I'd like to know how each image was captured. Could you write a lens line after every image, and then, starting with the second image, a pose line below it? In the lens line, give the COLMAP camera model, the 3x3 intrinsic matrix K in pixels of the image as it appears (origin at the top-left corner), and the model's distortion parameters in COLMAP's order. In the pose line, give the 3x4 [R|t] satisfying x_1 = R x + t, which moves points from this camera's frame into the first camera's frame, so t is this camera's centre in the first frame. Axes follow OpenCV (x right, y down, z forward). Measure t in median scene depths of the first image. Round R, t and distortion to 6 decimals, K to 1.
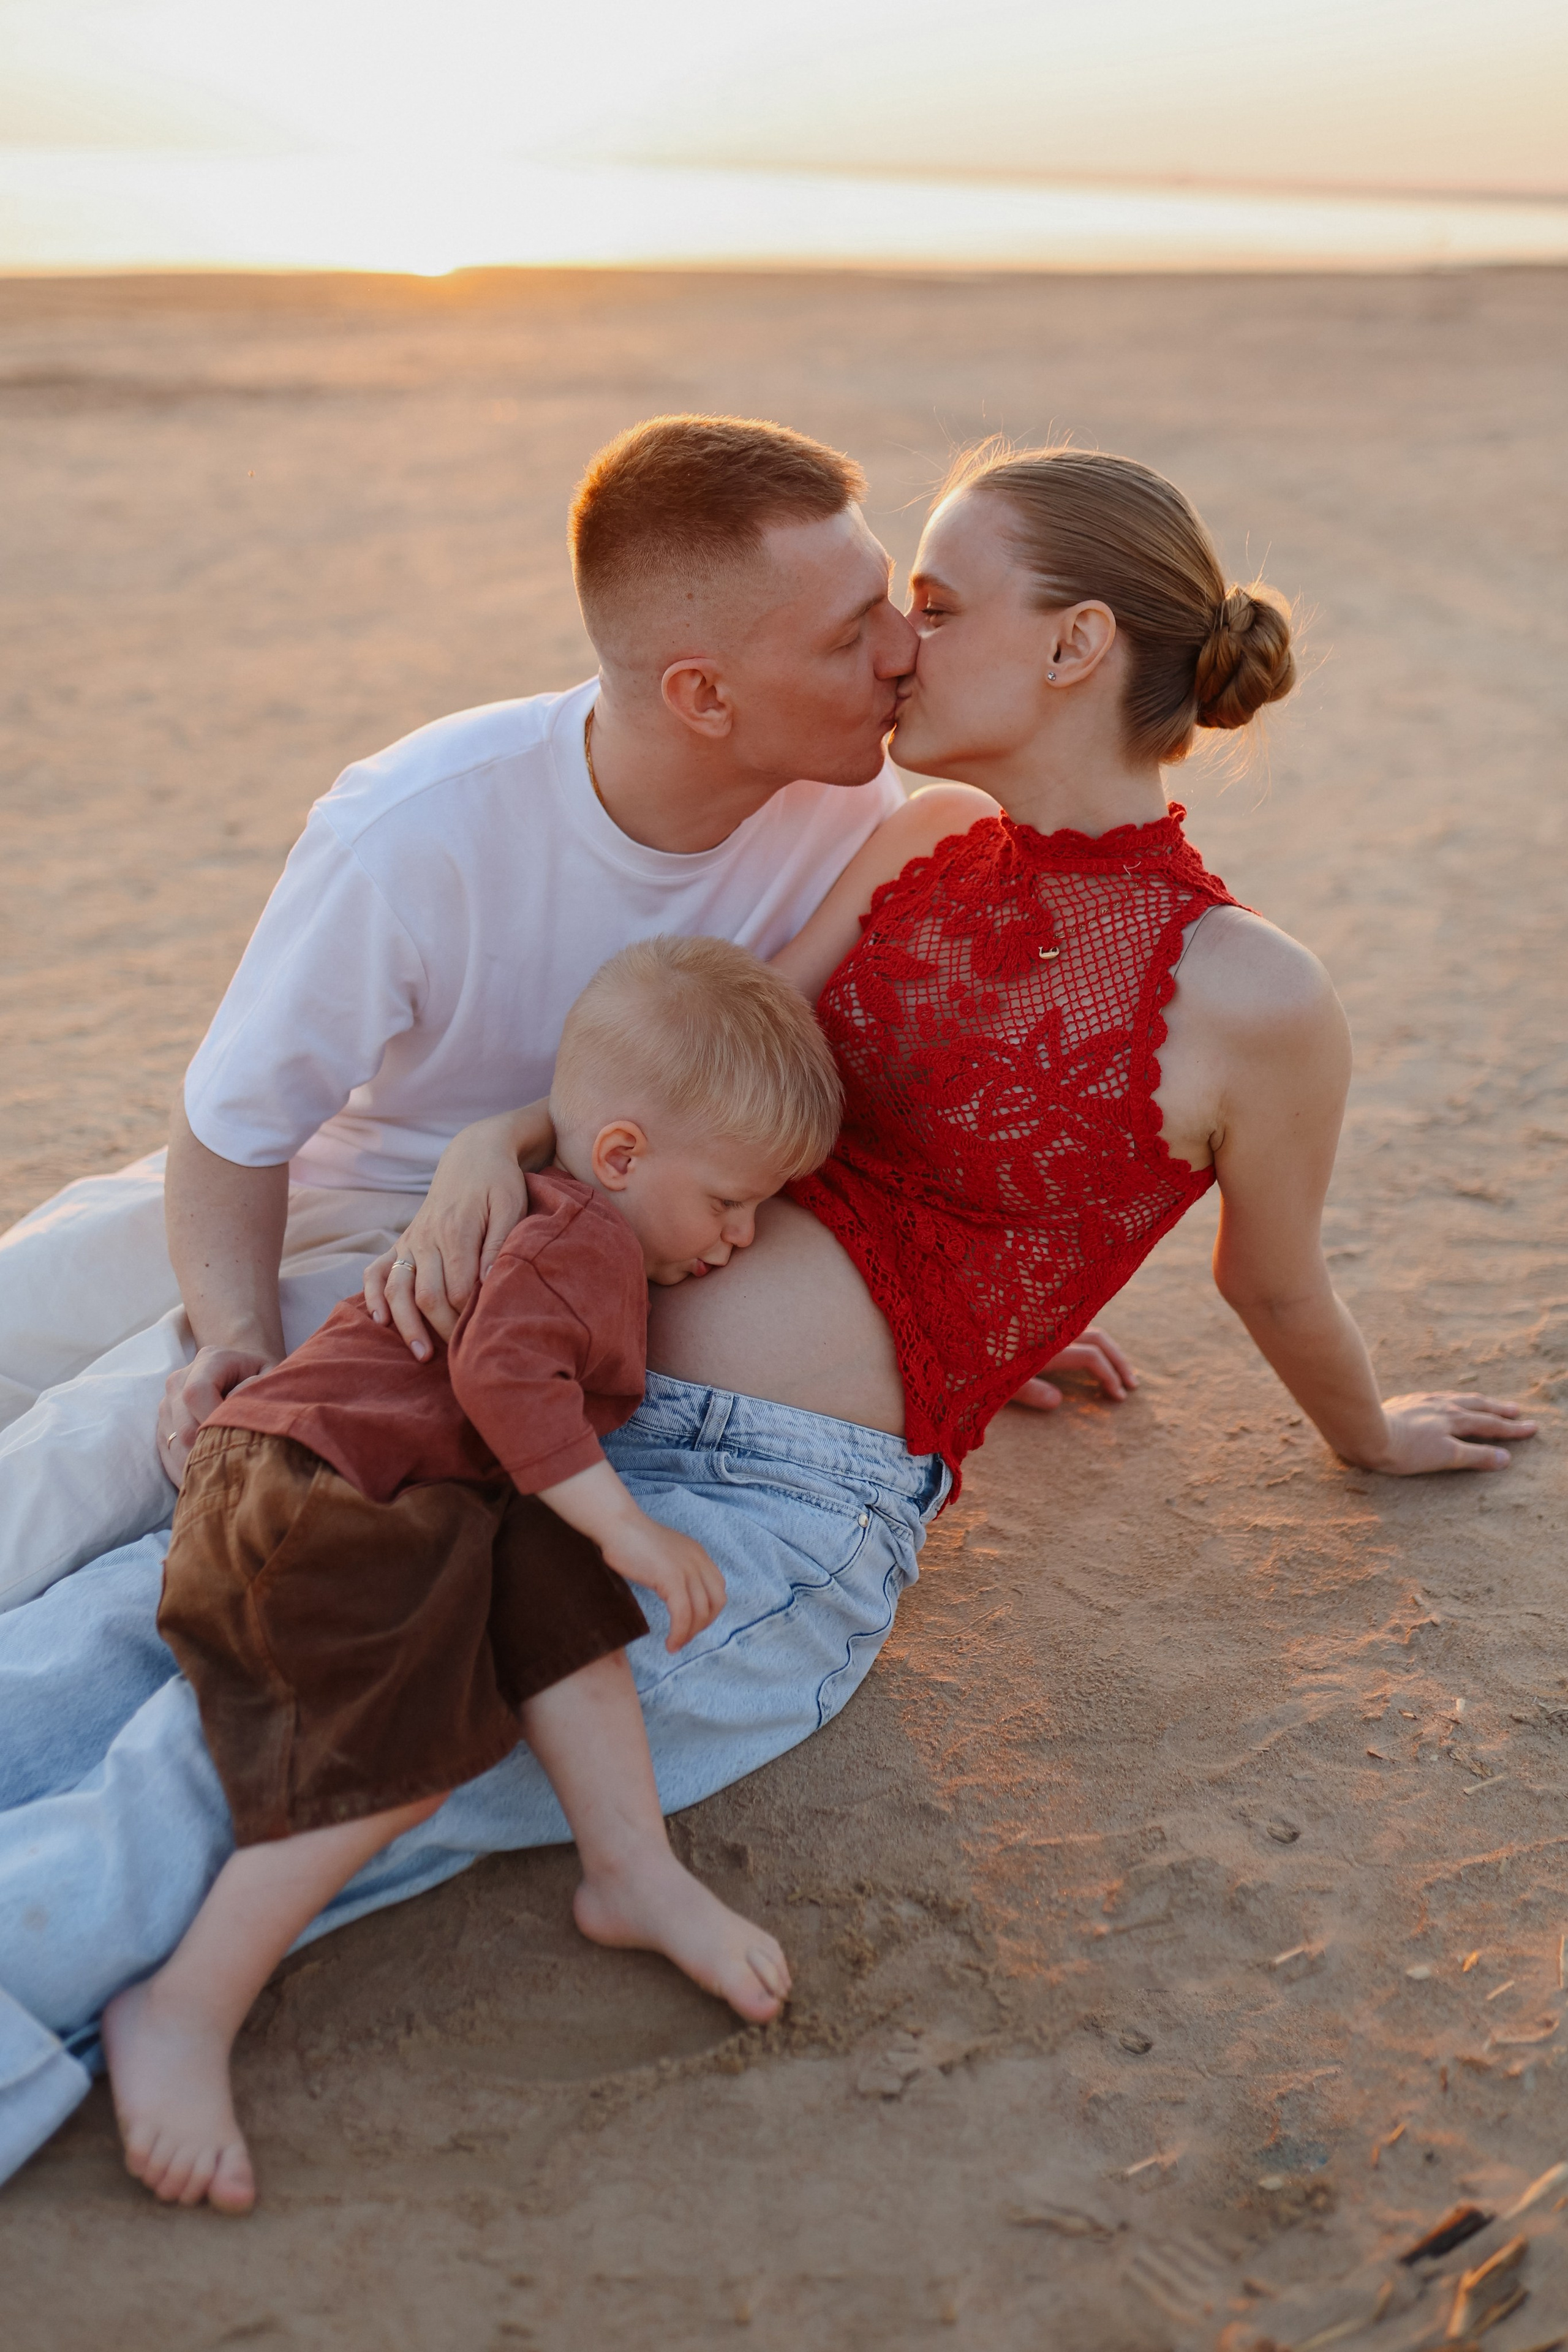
lens RADIAL K [[2417.9, 0, 784.0], [0, 2417.9, 1176.0], [0, 0, 1]] dist [-0.022358, 0.013963]
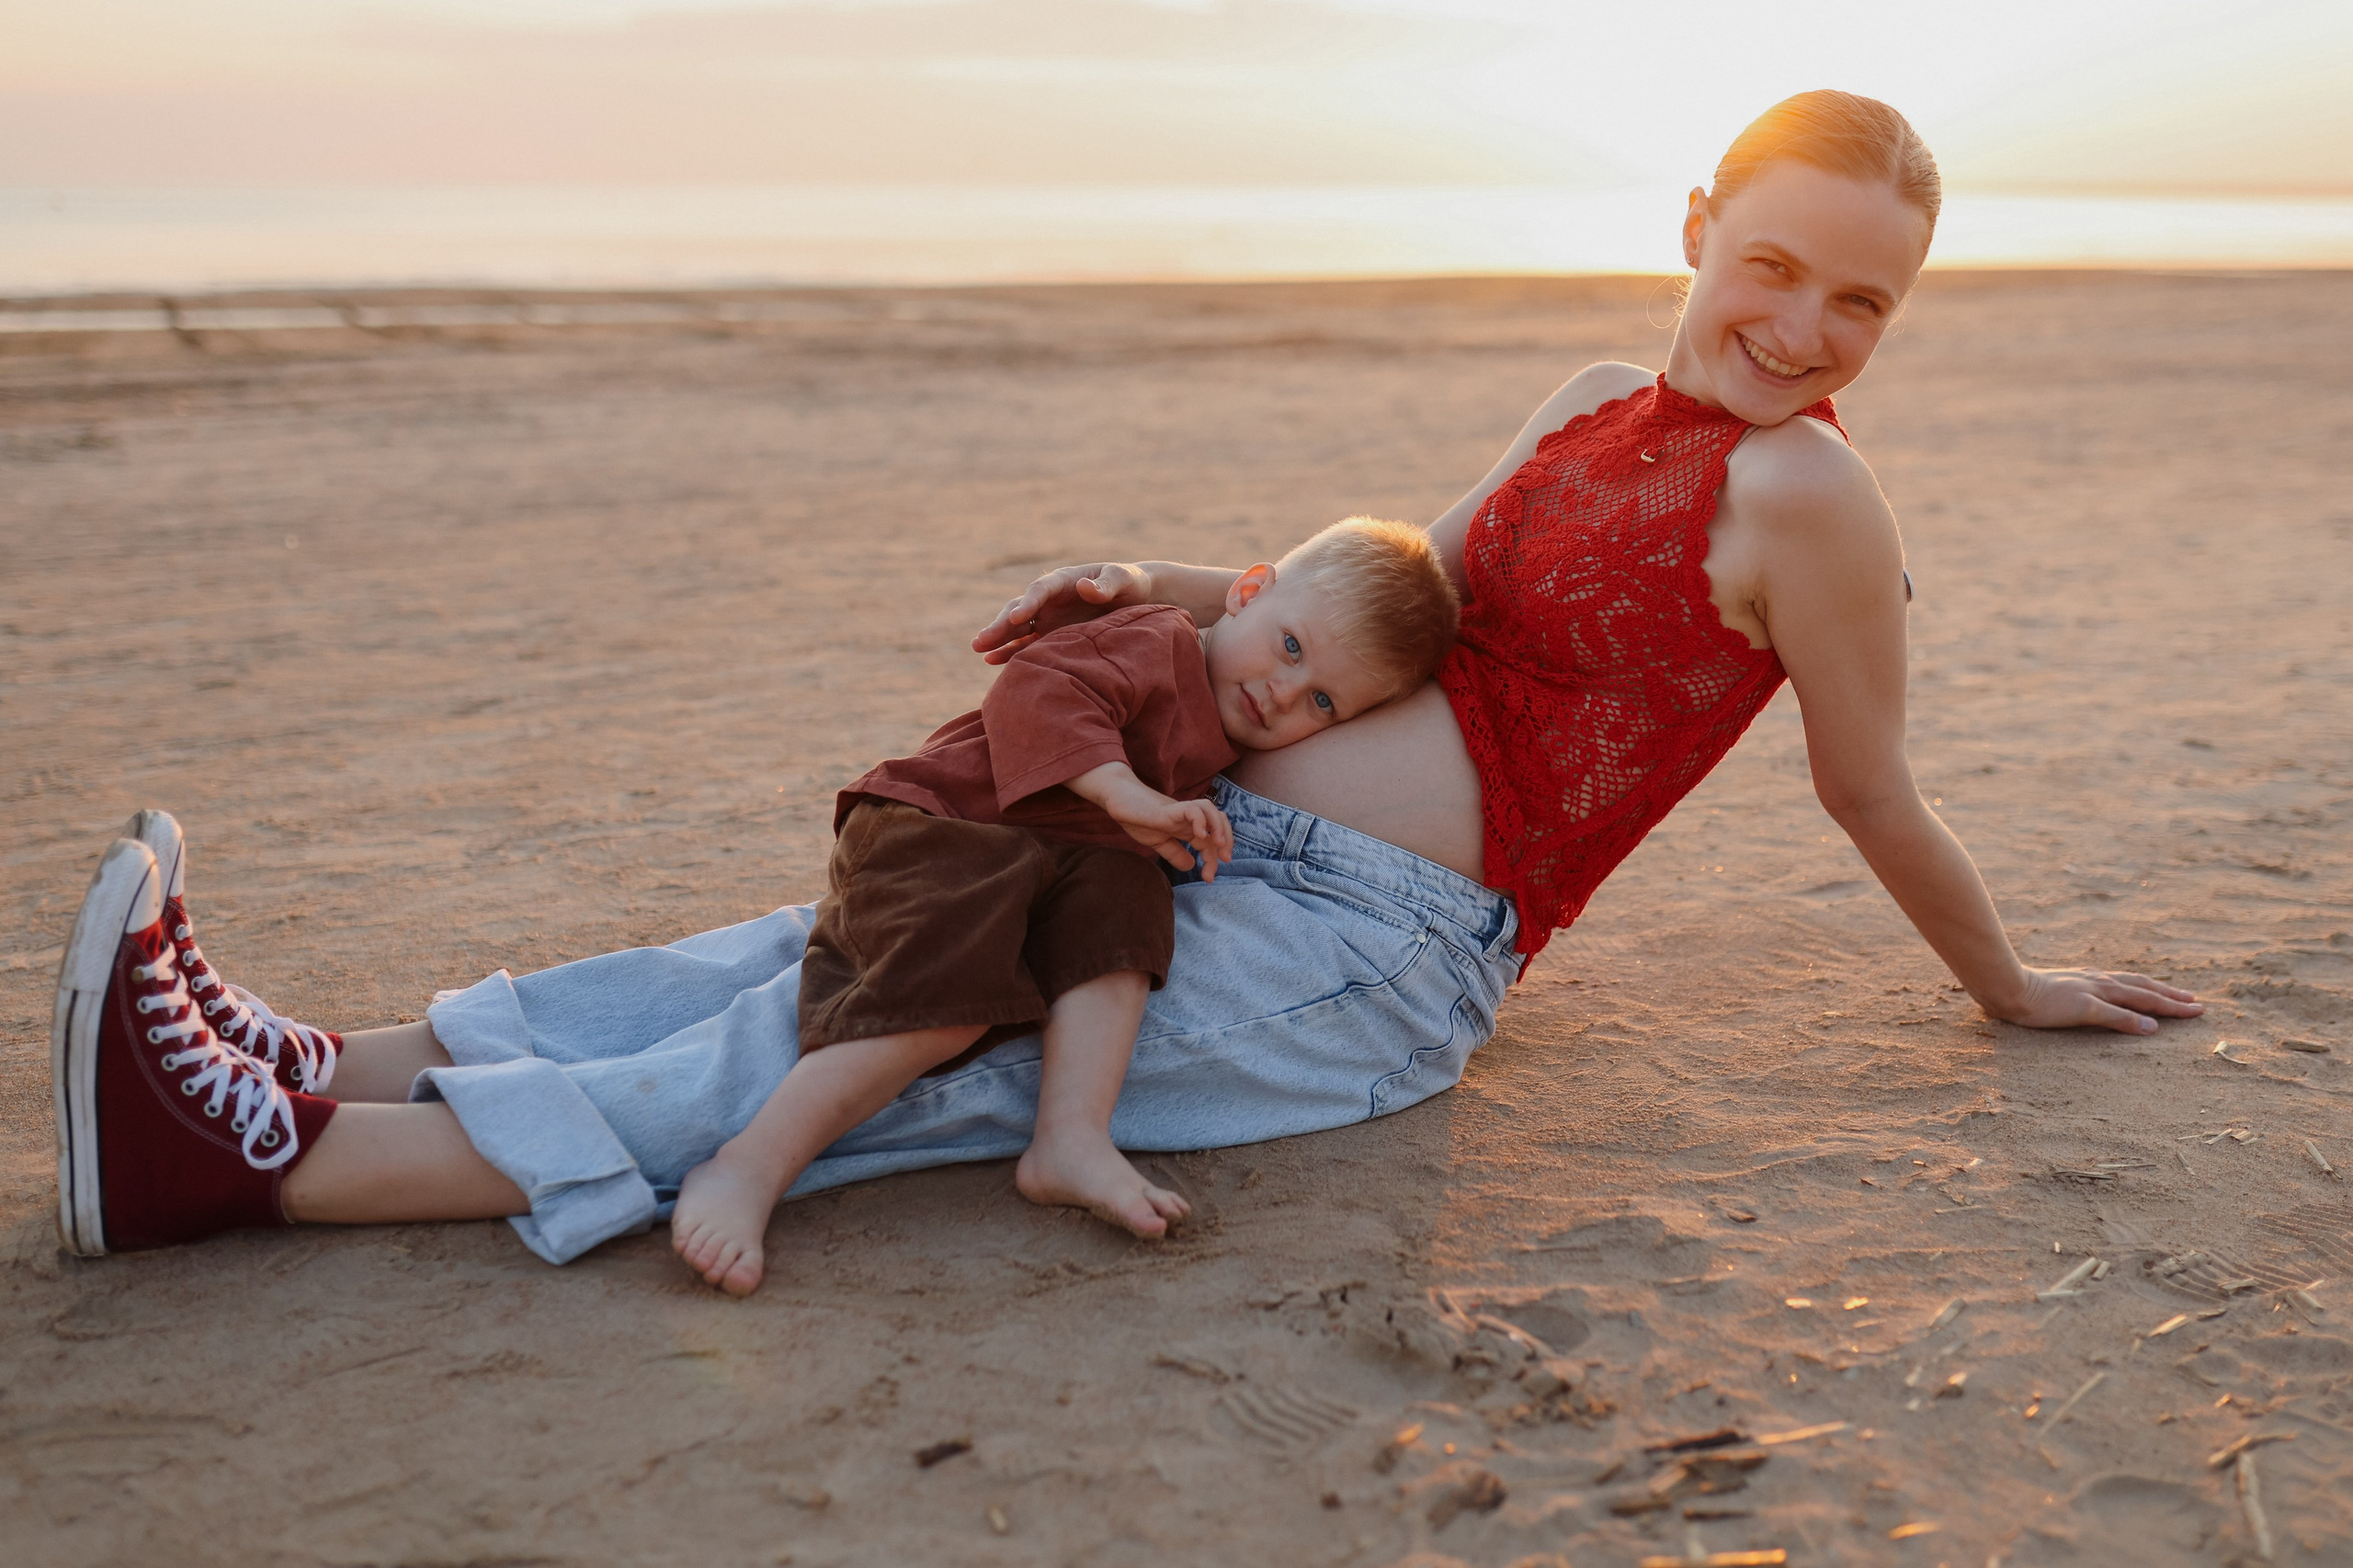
lens RADIAL K [[2432.4, 0, 1213.3], [0, 2432.4, 769.5], [0, 0, 1]] dist [-0.046448, 0.024694]
pose [[0.943305, 0.058740, -0.326688, 0.301121], [-0.110936, 0.983412, -0.143504, 0.238972], [0.312839, 0.171610, 0.934174, -0.097491]]
